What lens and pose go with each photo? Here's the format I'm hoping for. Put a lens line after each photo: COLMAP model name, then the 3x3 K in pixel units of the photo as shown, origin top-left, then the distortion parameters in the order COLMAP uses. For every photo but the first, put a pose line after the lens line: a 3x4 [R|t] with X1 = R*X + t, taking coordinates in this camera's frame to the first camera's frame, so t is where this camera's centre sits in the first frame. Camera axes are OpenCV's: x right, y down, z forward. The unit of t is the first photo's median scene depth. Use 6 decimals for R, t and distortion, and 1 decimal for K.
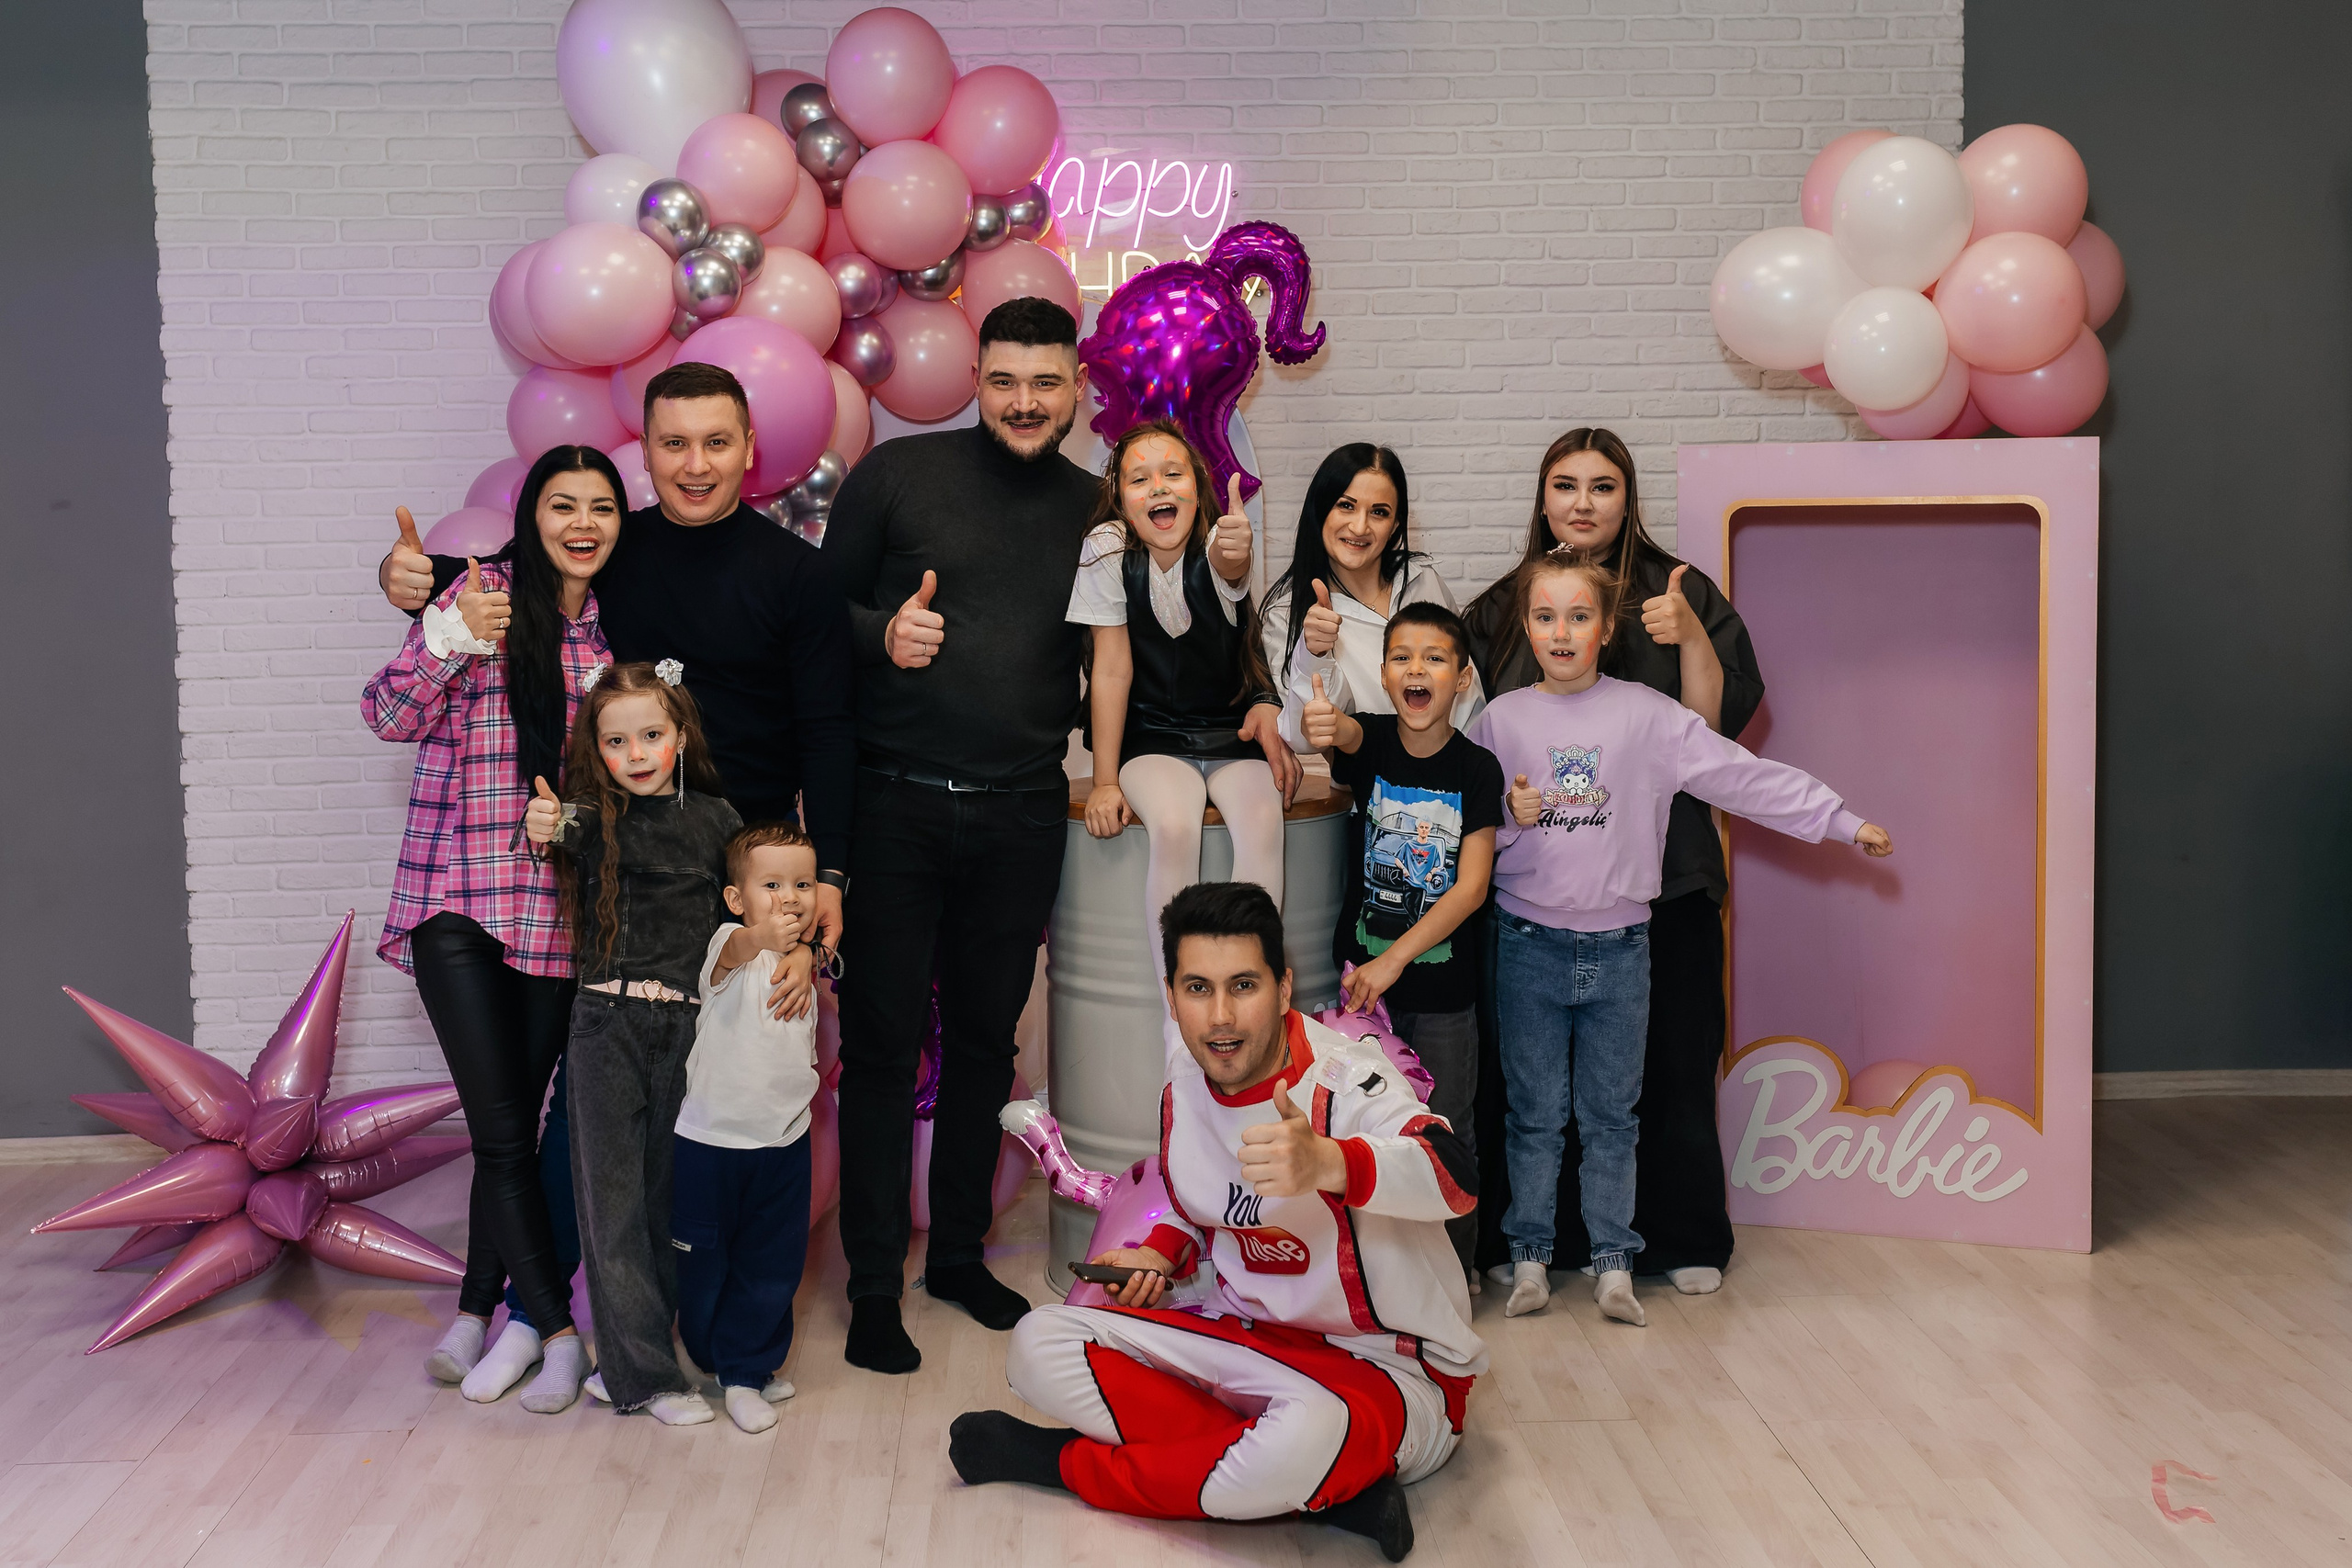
lens RADIAL K [[2471.8, 0, 1179.0], [0, 2471.8, 667.5], [0, 0, 1]] dist [0.029162, -0.025869]
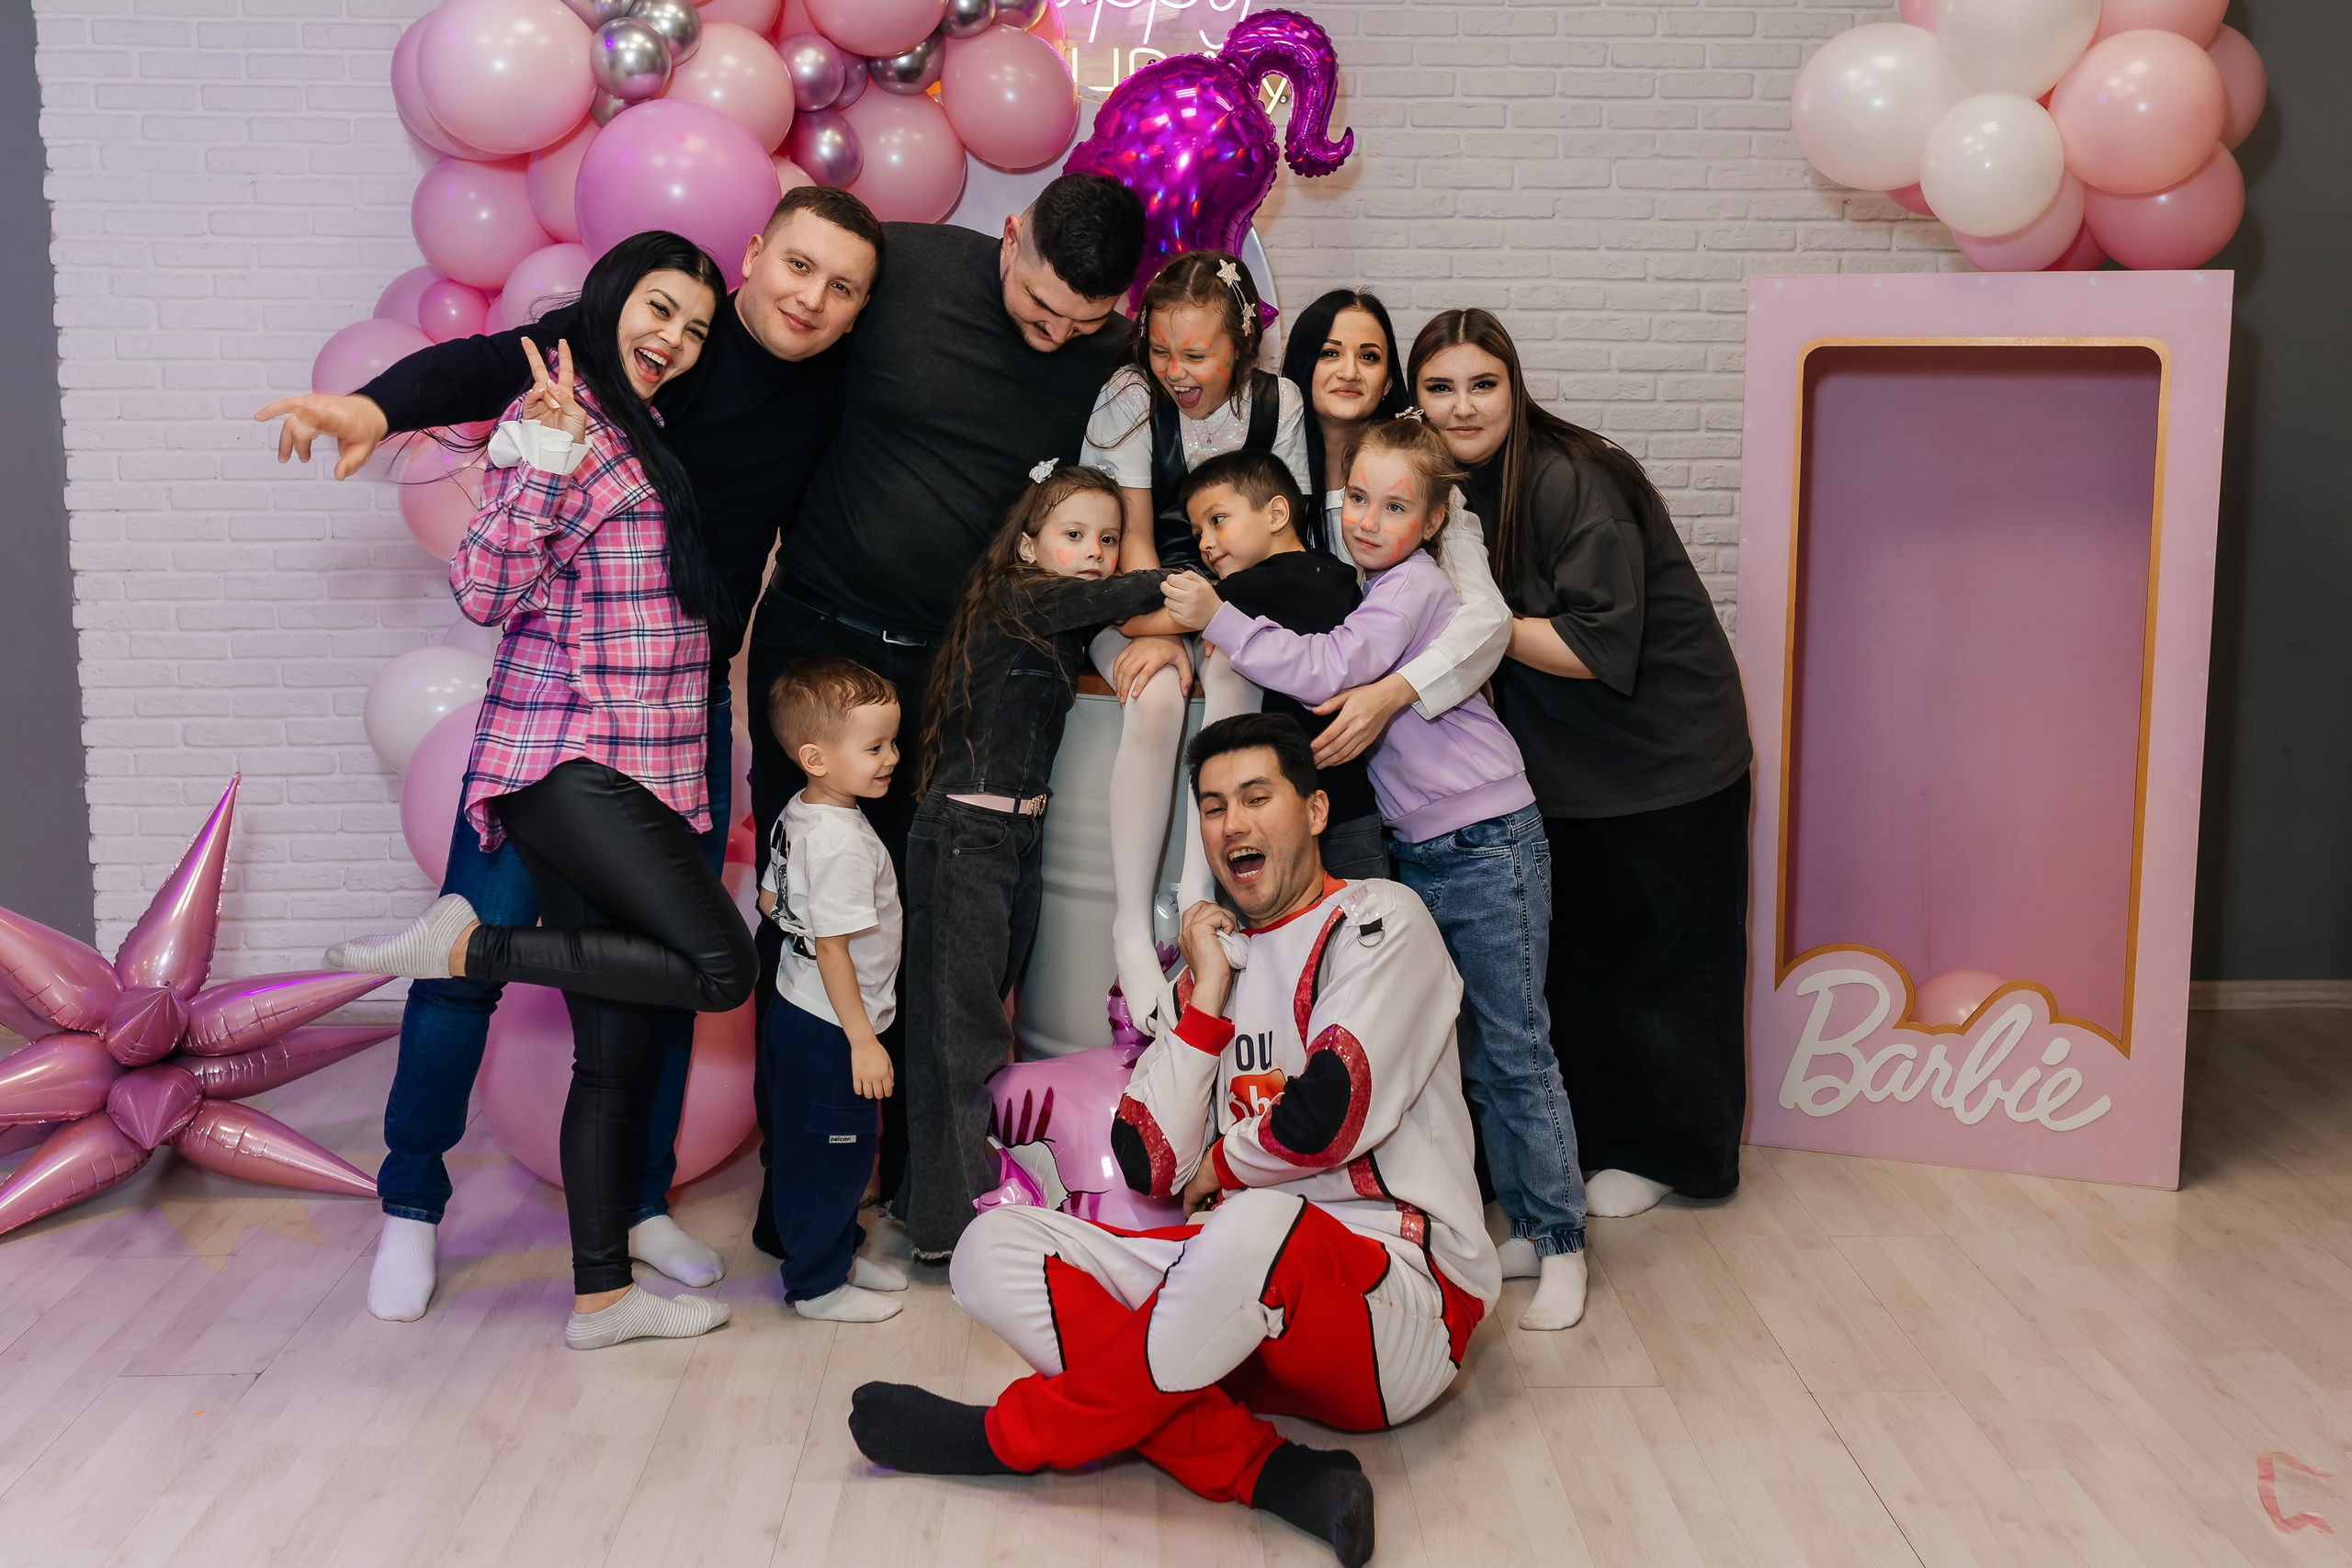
lens RADIAL K [[2438.4, 0, 1250.1], [0, 2438.4, 709.5], [0, 0, 1]] dist [0.042358, -0.052550]
pose [[0.999812, 0.019001, 0.003908, 0.023114], [-0.019234, 0.997171, 0.072666, 0.004043], [-0.002516, -0.072728, 0.997349, 0.118478]]
